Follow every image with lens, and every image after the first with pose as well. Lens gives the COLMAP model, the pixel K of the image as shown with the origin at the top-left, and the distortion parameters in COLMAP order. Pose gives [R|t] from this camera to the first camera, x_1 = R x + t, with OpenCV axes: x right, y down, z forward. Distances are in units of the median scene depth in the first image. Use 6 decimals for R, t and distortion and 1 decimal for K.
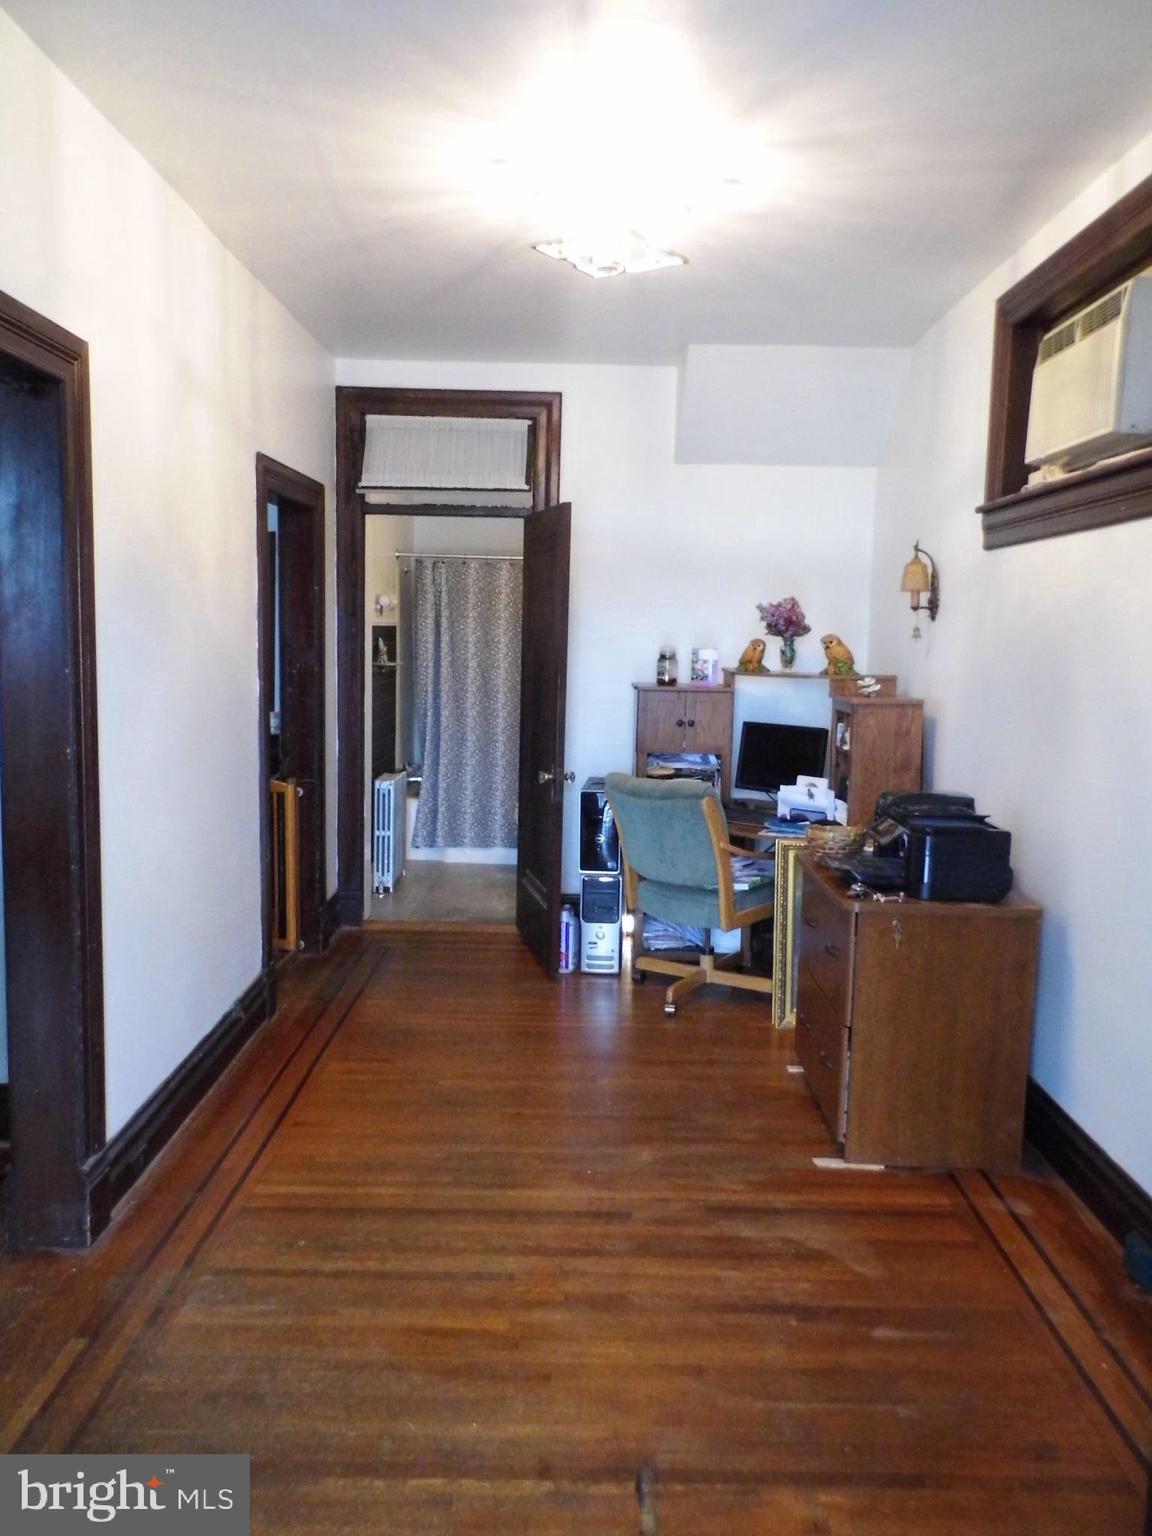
lens RADIAL K [[1196.1, 0, 575.6], [0, 1196.1, 768.5], [0, 0, 1]] dist [0.030981, -0.022954]
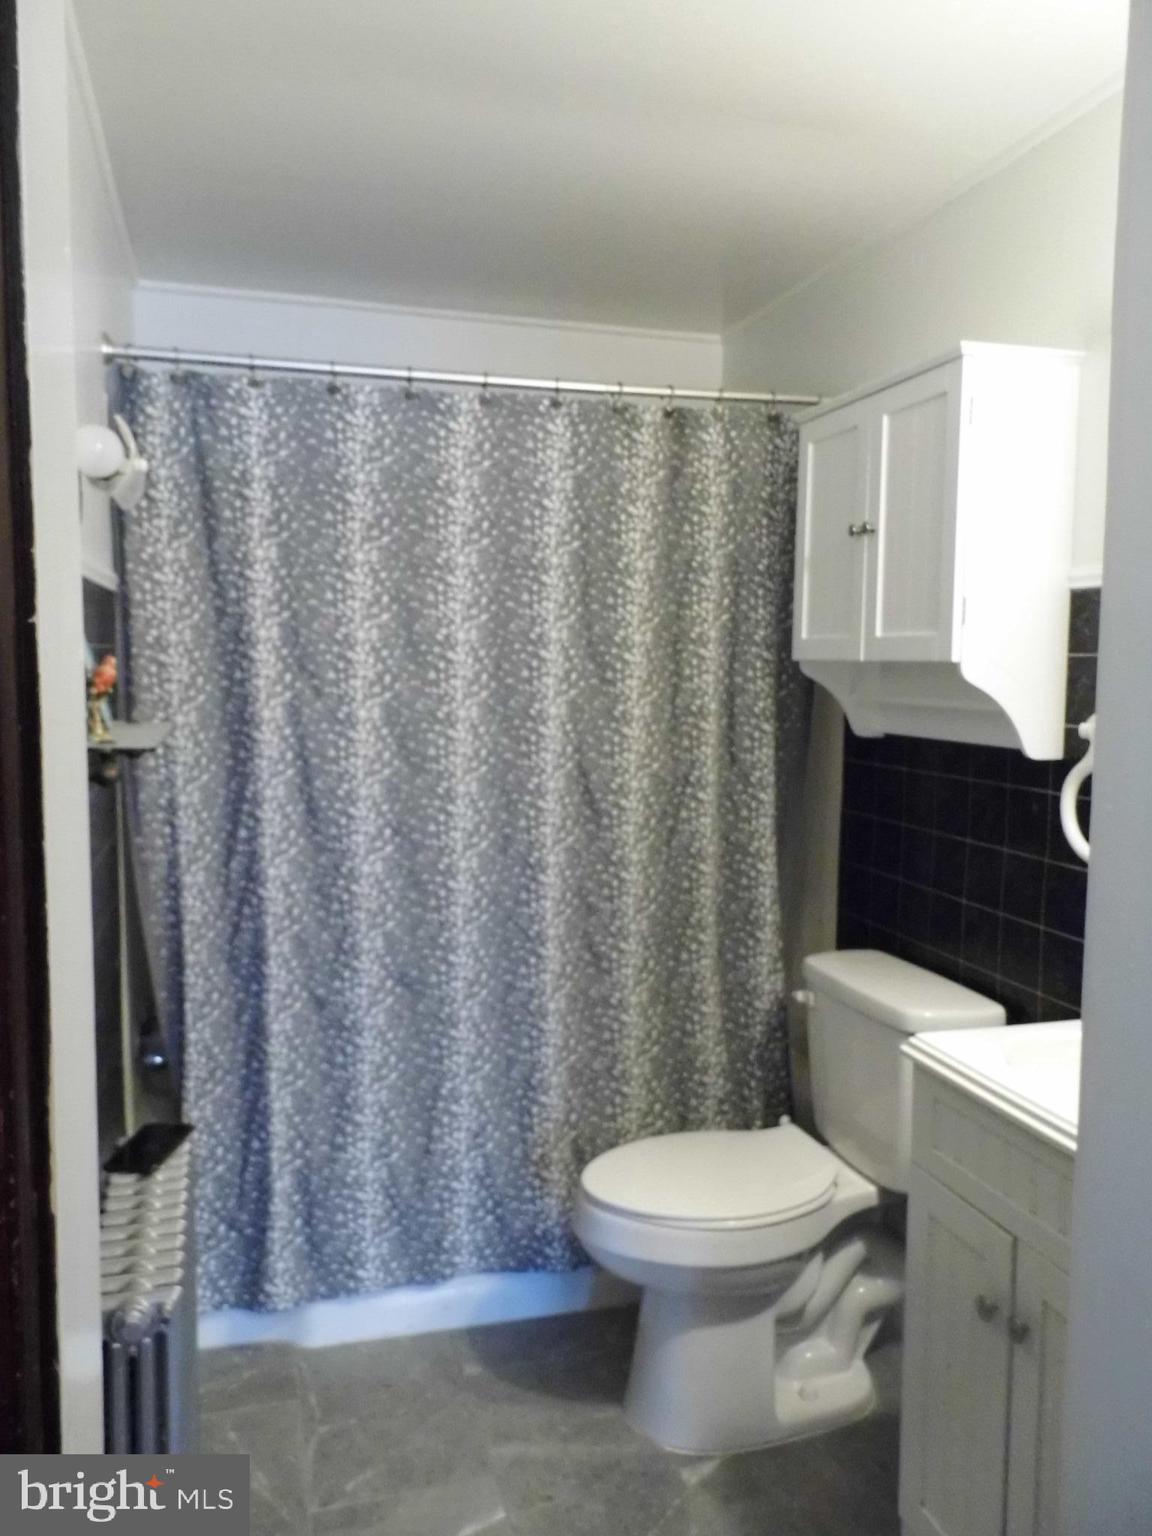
lens RADIAL K [[1196.1, 0, 577.2], [0, 1196.1, 764.0], [0, 0, 1]] dist [0.030981, -0.022954]
pose [[0.957447, -0.038492, 0.286029, -0.123911], [0.044392, 0.998914, -0.014170, -0.066445], [-0.285173, 0.026265, 0.958116, 0.677798]]
